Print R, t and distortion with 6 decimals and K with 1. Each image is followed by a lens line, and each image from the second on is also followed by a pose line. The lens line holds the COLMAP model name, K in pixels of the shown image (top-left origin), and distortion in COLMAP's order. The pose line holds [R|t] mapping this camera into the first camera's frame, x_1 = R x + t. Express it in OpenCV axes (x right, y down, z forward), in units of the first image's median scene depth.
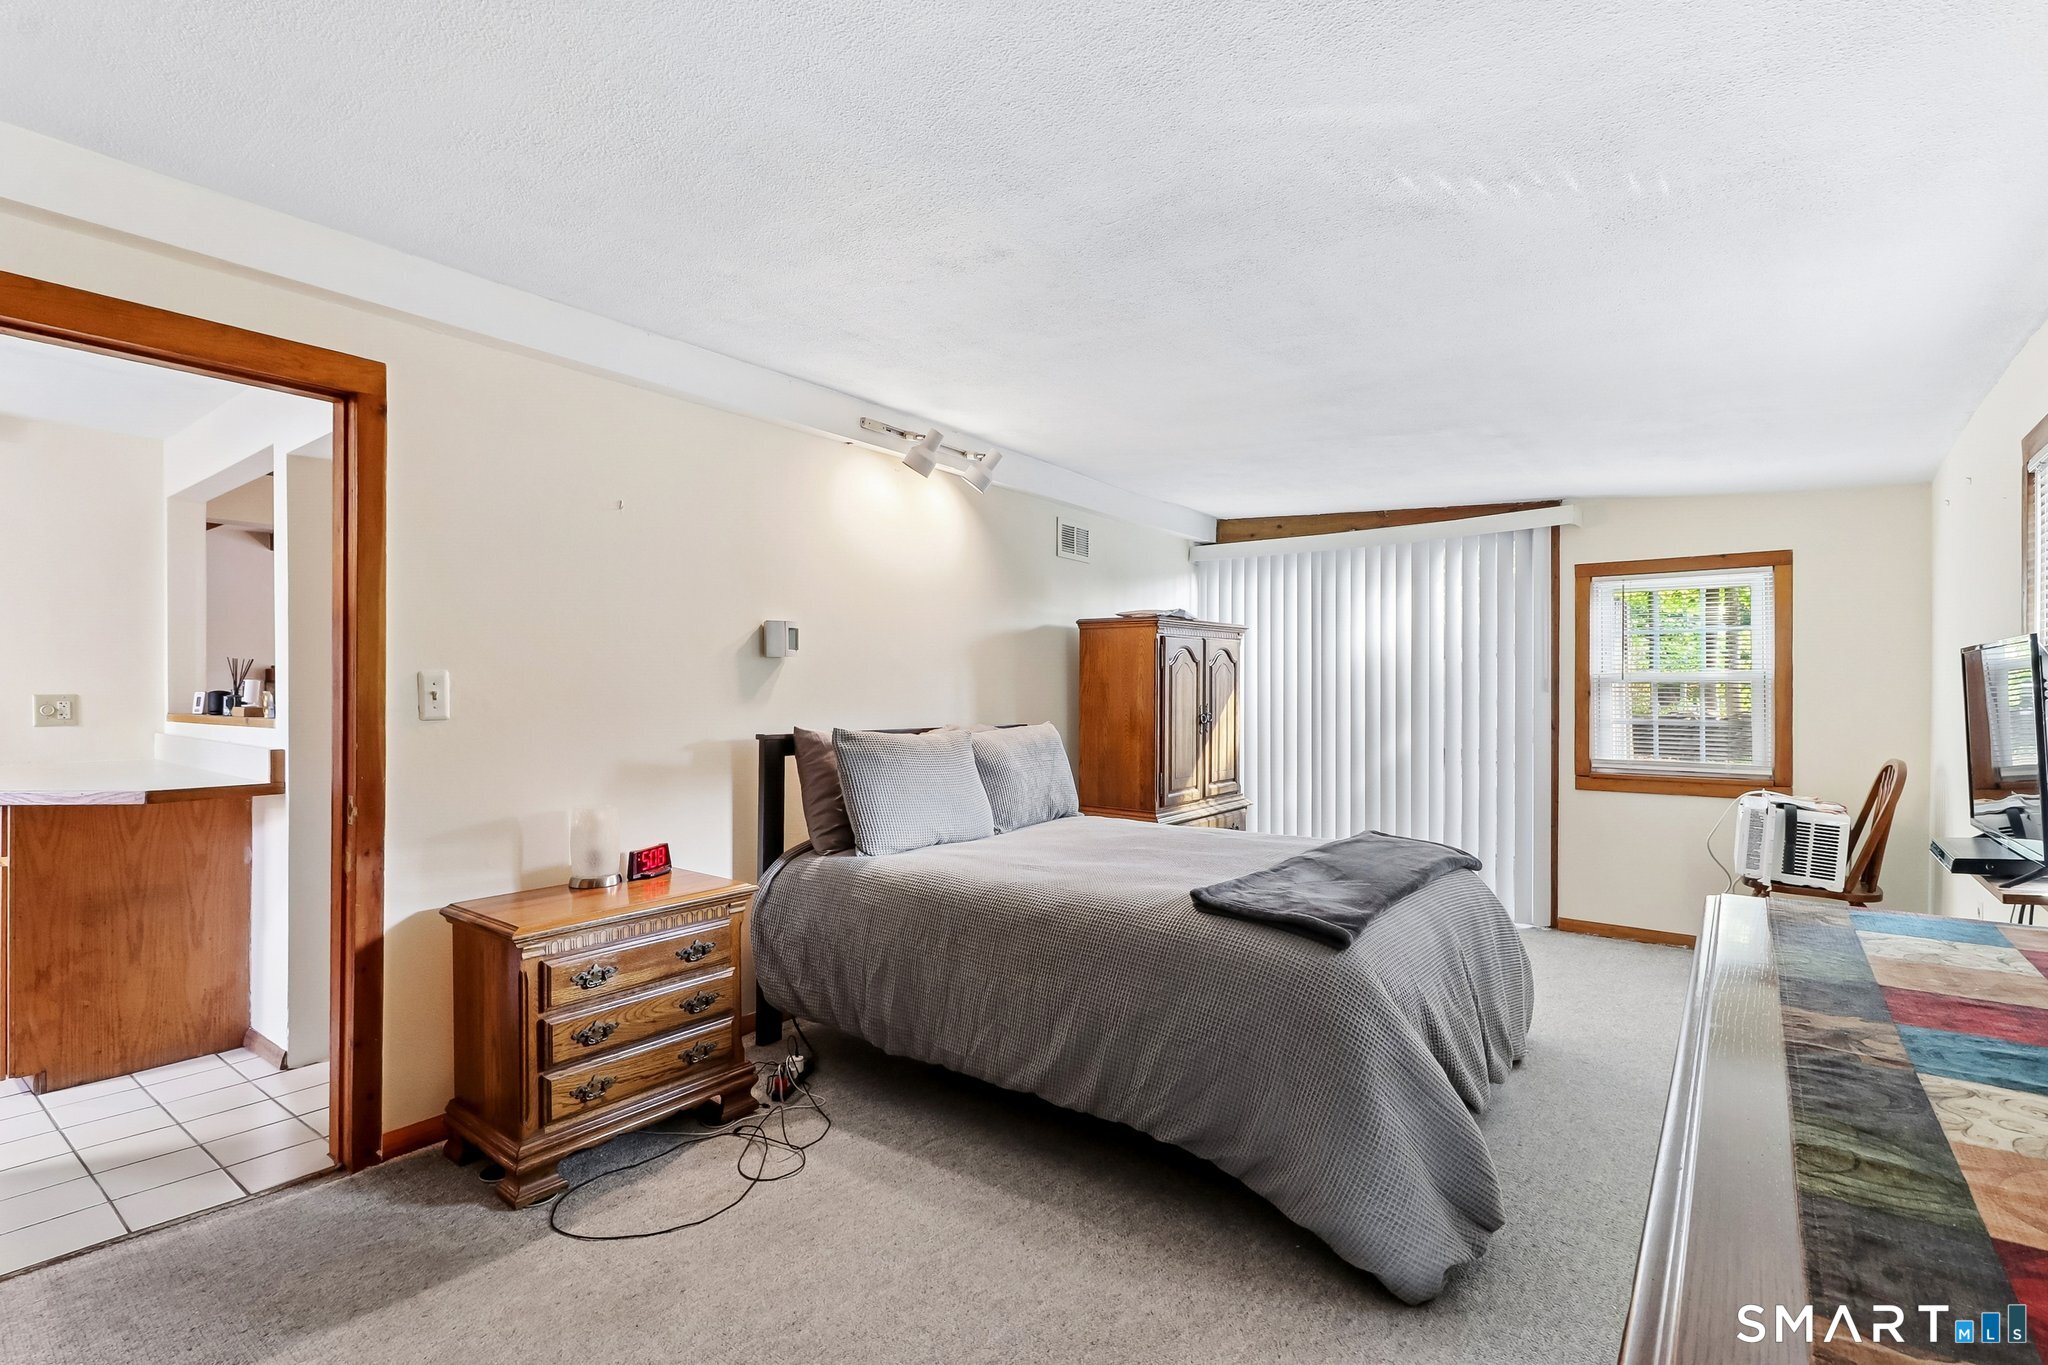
lens RADIAL K [[953.0, 0, 1012.9], [0, 953.0, 688.4], [0, 0, 1]] dist [0.015797, -0.010218]
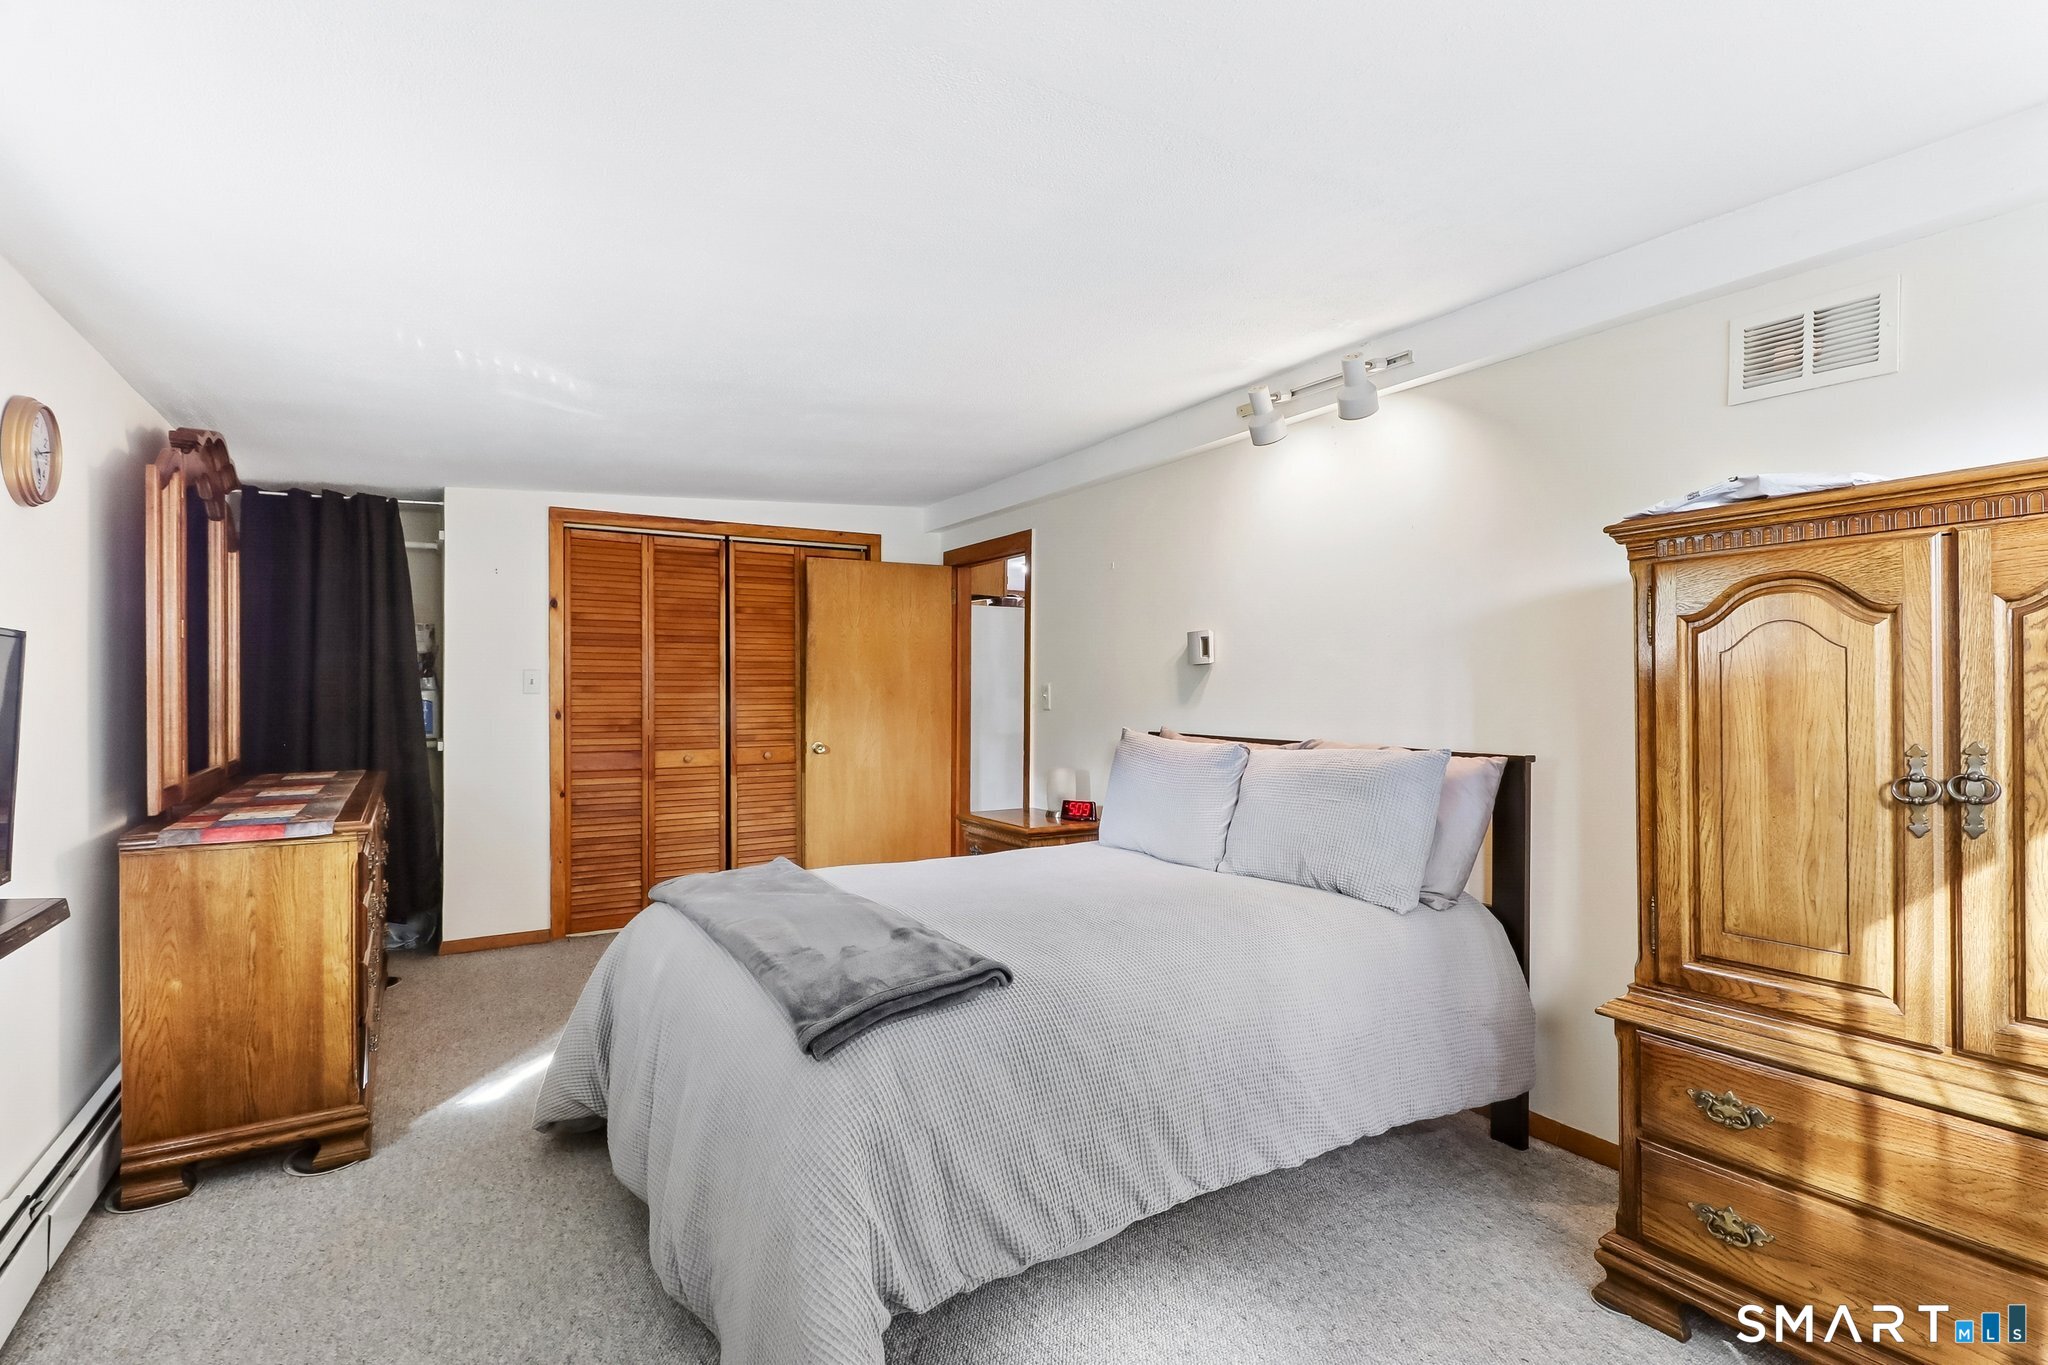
lens RADIAL K [[953.0, 0, 1024.5], [0, 953.0, 689.2], [0, 0, 1]] dist [0.015797, -0.010218]
pose [[-0.349320, -0.005088, -0.936990, 0.577839], [0.000203, 0.999985, -0.005506, 0.000973], [0.937003, -0.002113, -0.349314, 0.808394]]
